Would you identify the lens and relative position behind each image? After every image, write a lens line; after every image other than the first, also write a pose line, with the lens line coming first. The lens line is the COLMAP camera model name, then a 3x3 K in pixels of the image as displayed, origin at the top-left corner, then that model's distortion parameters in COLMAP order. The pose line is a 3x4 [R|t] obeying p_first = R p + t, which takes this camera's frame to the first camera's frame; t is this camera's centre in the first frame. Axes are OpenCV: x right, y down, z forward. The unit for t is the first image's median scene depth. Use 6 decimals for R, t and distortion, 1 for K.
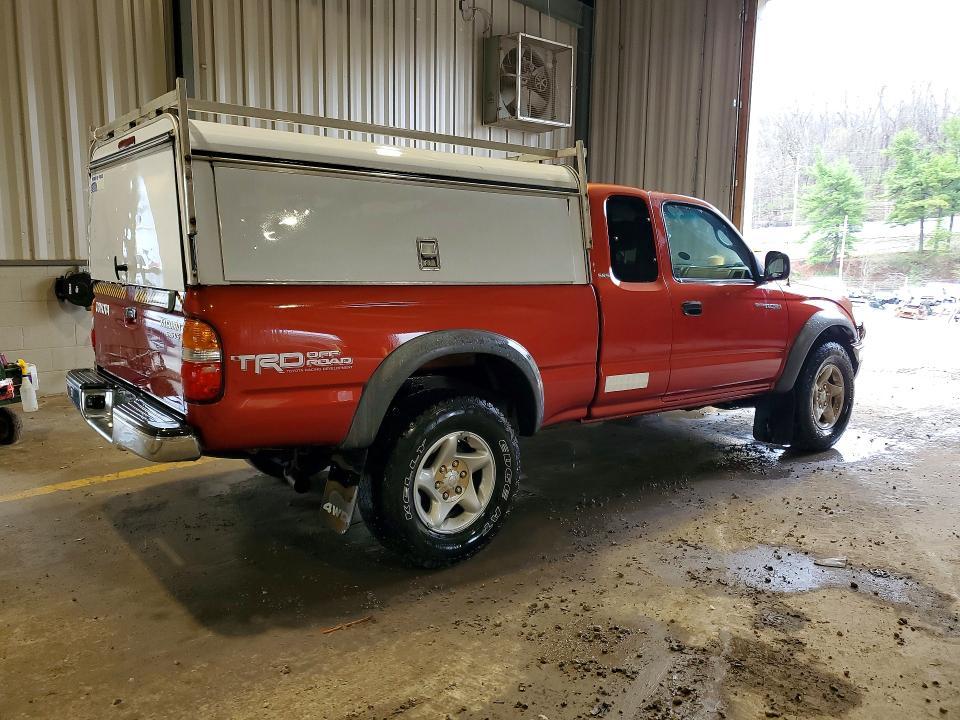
lens RADIAL K [[764.4, 0, 480.0], [0, 764.4, 360.0], [0, 0, 1]] dist [0.004413, 0.000675]
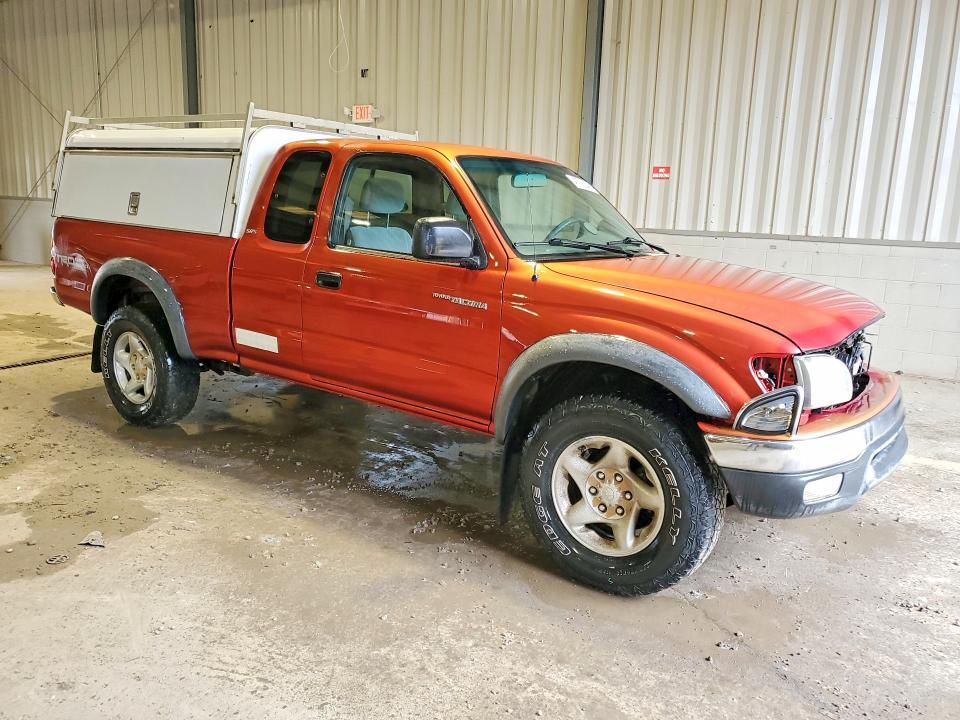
lens RADIAL K [[815.3, 0, 480.0], [0, 815.3, 360.0], [0, 0, 1]] dist [0.008371, 0.006027]
pose [[0.226948, 0.180828, -0.956972, 1.551258], [-0.176606, 0.973962, 0.142155, -0.179903], [0.957760, 0.136745, 0.252974, 1.232083]]
